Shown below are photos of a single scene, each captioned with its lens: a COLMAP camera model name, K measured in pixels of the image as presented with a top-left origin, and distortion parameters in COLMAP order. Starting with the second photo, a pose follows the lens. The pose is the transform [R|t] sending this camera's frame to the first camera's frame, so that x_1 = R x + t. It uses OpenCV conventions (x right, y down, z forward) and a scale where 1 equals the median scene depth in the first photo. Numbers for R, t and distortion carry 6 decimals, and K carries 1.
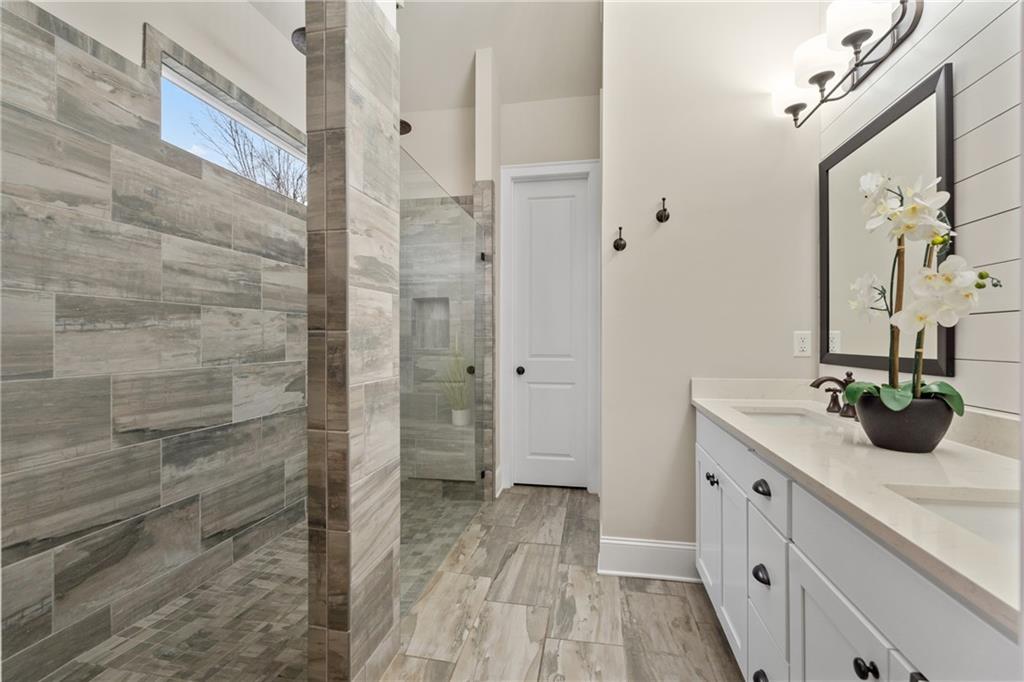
lens RADIAL K [[447.6, 0, 511.4], [0, 447.6, 343.0], [0, 0, 1]] dist [-0.004187, -0.000487]
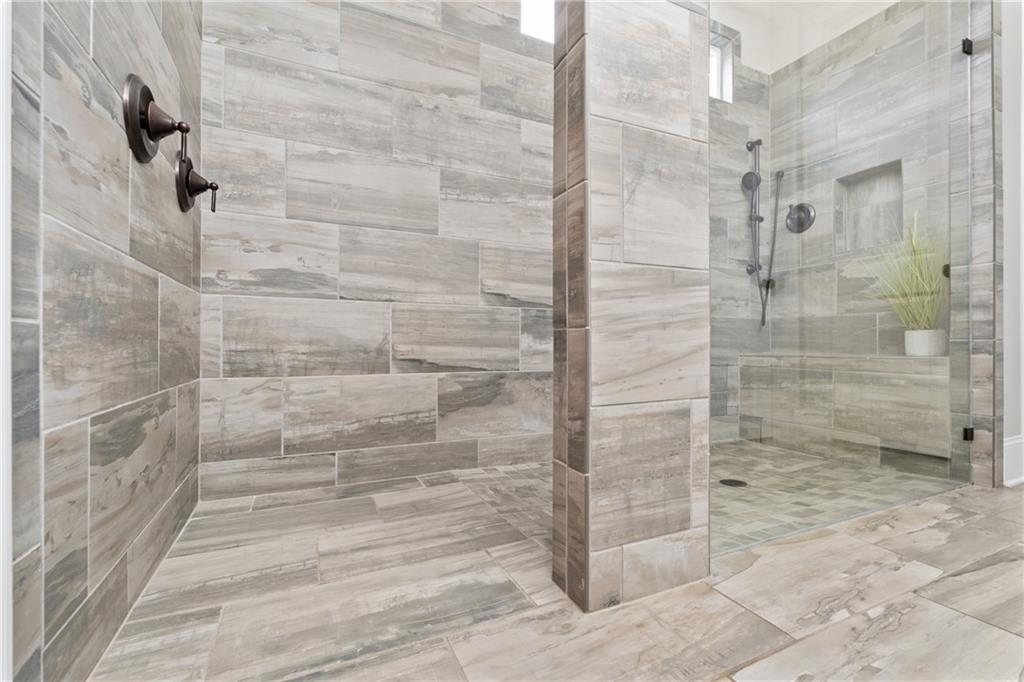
lens RADIAL K [[447.6, 0, 511.4], [0, 447.6, 343.0], [0, 0, 1]] dist [-0.004187, -0.000487]
pose [[0.588800, -0.000860, -0.808278, 0.089790], [-0.006785, 0.999959, -0.006007, 0.333801], [0.808250, 0.009021, 0.588770, 0.373252]]
